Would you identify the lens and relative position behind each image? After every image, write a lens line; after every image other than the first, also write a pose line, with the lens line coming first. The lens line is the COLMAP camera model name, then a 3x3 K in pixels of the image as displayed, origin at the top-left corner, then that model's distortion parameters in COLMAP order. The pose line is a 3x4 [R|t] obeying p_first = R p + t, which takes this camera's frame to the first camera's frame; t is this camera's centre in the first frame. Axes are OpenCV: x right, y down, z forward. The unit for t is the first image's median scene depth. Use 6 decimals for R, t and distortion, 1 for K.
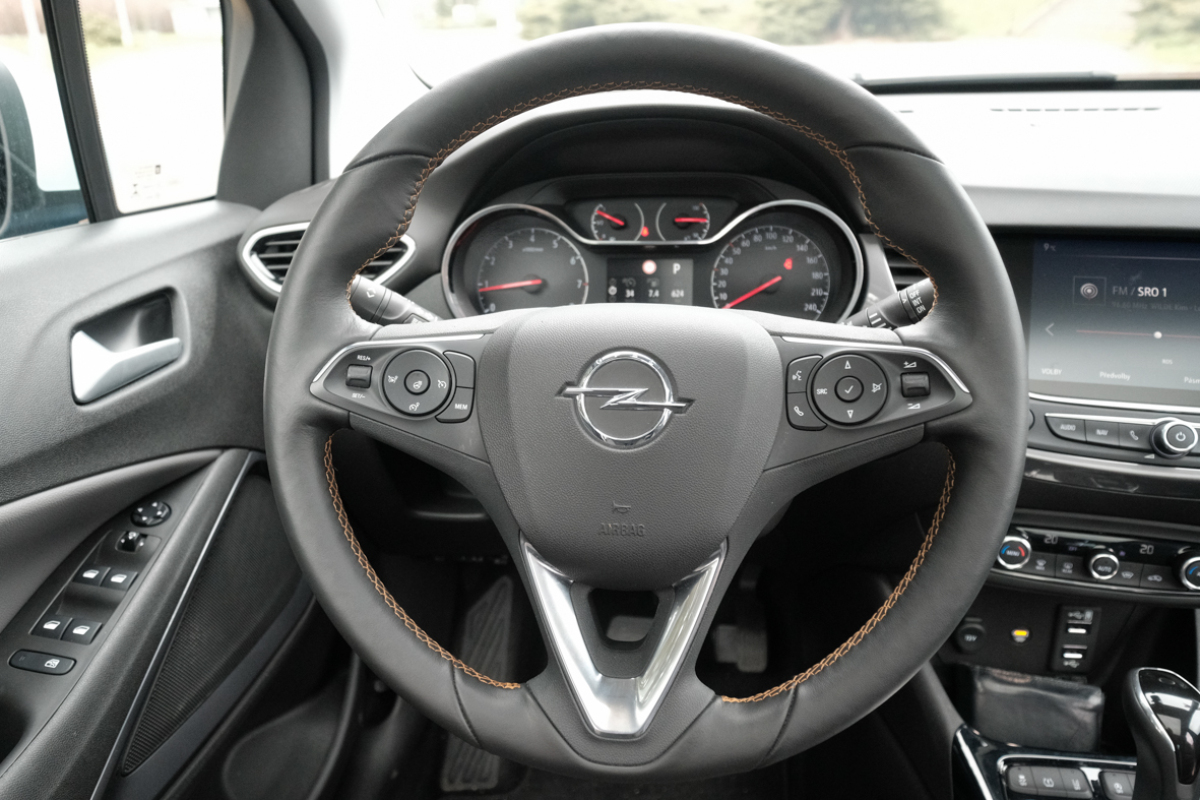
lens RADIAL K [[889.0, 0, 570.6], [0, 889.0, 410.5], [0, 0, 1]] dist [0.006402, 0.001353]
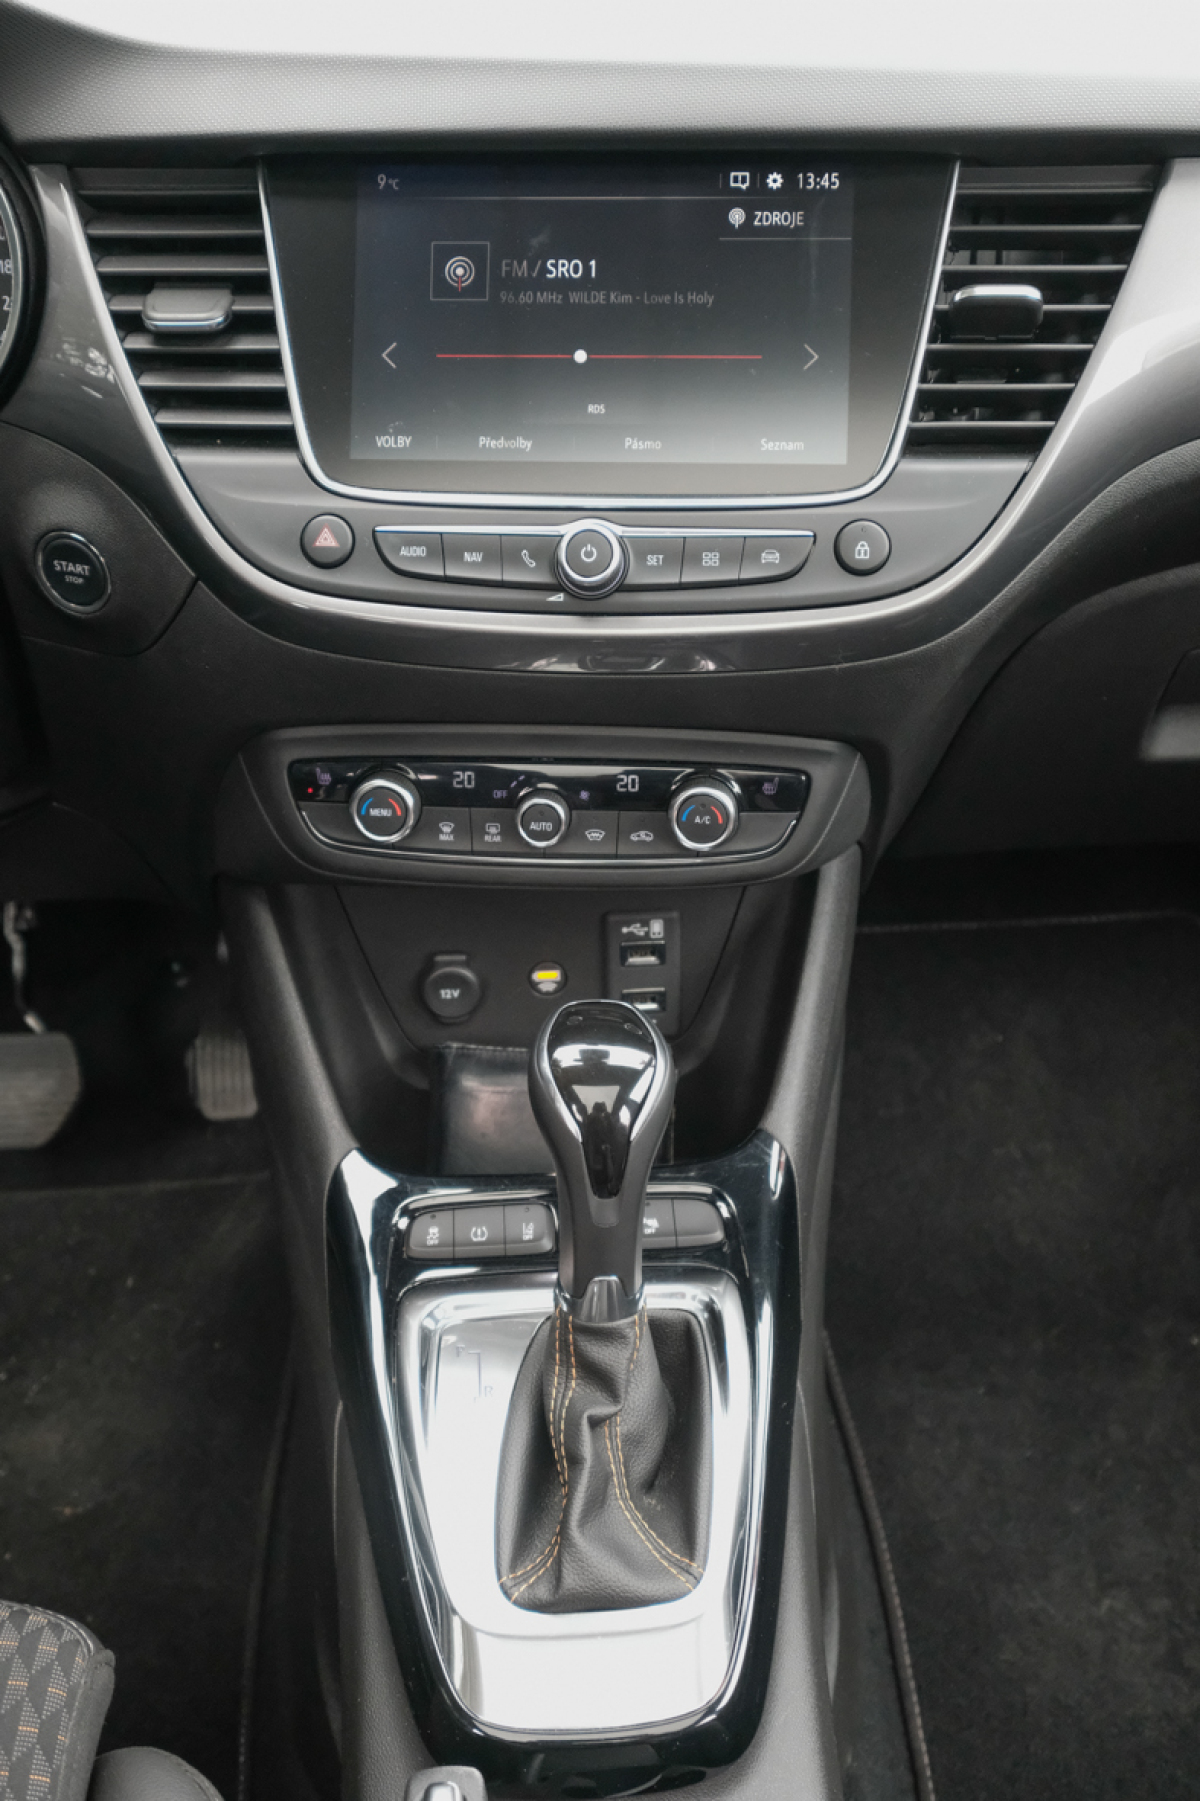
lens RADIAL K [[1841.4, 0, 597.1], [0, 1841.4, 910.8], [0, 0, 1]] dist [0.015407, 0.000000]
pose [[0.982216, -0.089622, 0.164986, 0.427943], [0.065037, 0.986724, 0.148812, 0.064943], [-0.176133, -0.135436, 0.975005, -0.059714]]
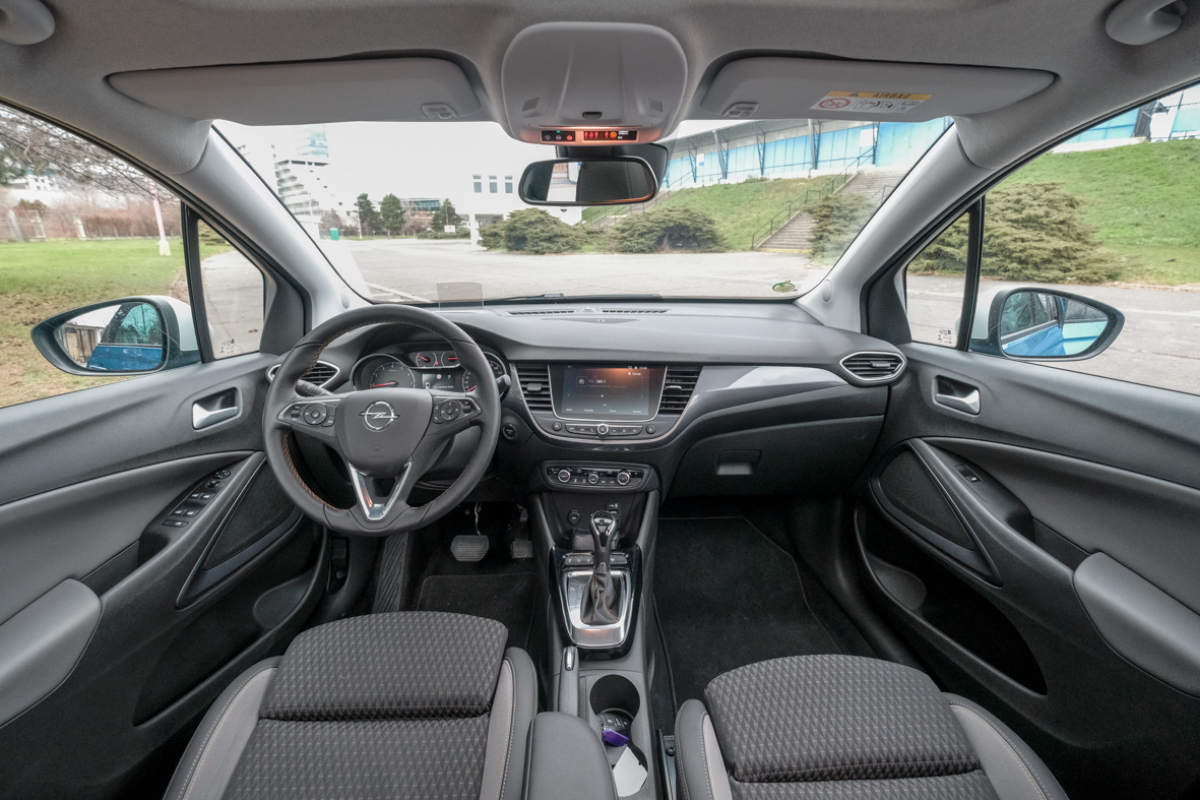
lens RADIAL K [[535.3, 0, 598.7], [0, 535.3, 386.9], [0, 0, 1]] dist [-0.003044, 0.000099]
pose [[0.987683, -0.022194, 0.154888, 0.344697], [0.043728, 0.989600, -0.137042, 0.115456], [-0.150235, 0.142127, 0.978381, -0.660872]]
